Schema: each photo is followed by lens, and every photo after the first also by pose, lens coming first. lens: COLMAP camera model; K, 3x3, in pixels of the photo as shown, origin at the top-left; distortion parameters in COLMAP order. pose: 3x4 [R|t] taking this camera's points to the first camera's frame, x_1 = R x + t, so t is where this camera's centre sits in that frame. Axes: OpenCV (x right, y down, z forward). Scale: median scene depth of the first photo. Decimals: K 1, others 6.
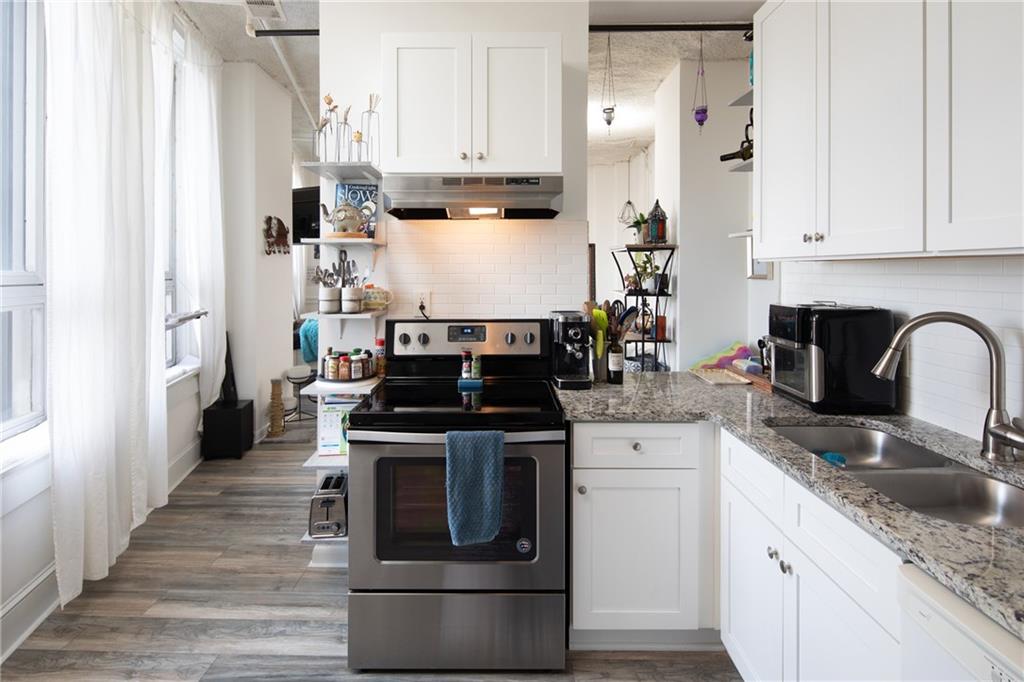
lens RADIAL K [[509.7, 0, 510.1], [0, 509.7, 274.4], [0, 0, 1]] dist [-0.000487, -0.000611]
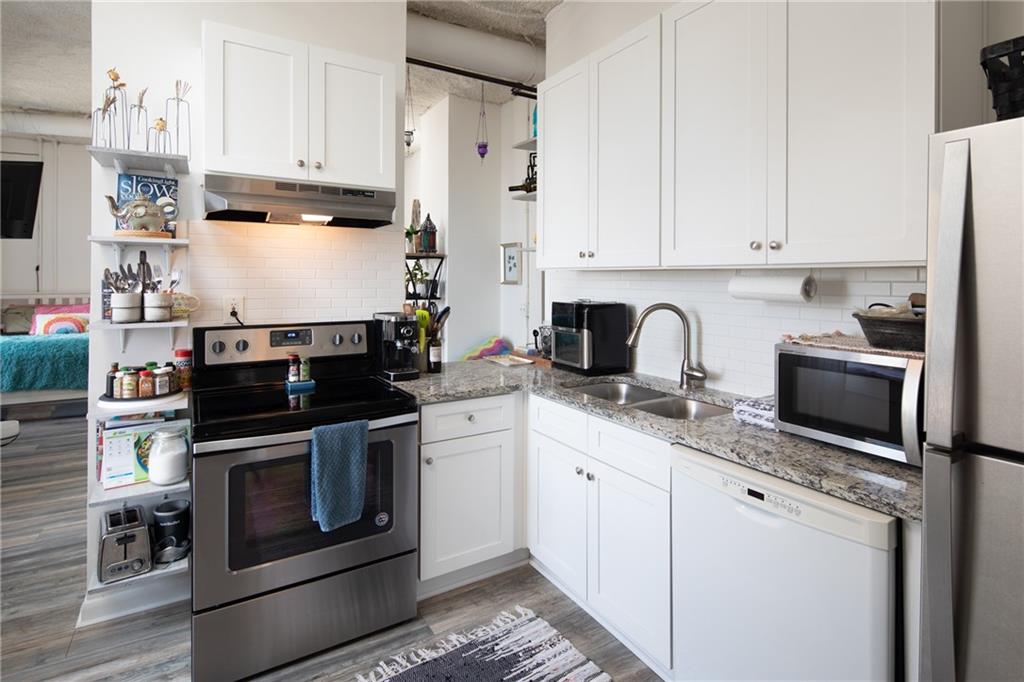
lens RADIAL K [[506.5, 0, 501.4], [0, 506.5, 283.4], [0, 0, 1]] dist [-0.000226, -0.001020]
pose [[0.858367, 0.000805, 0.513035, -0.250273], [-0.003466, 0.999985, 0.004230, 0.002980], [-0.513024, -0.005409, 0.858357, -0.075208]]
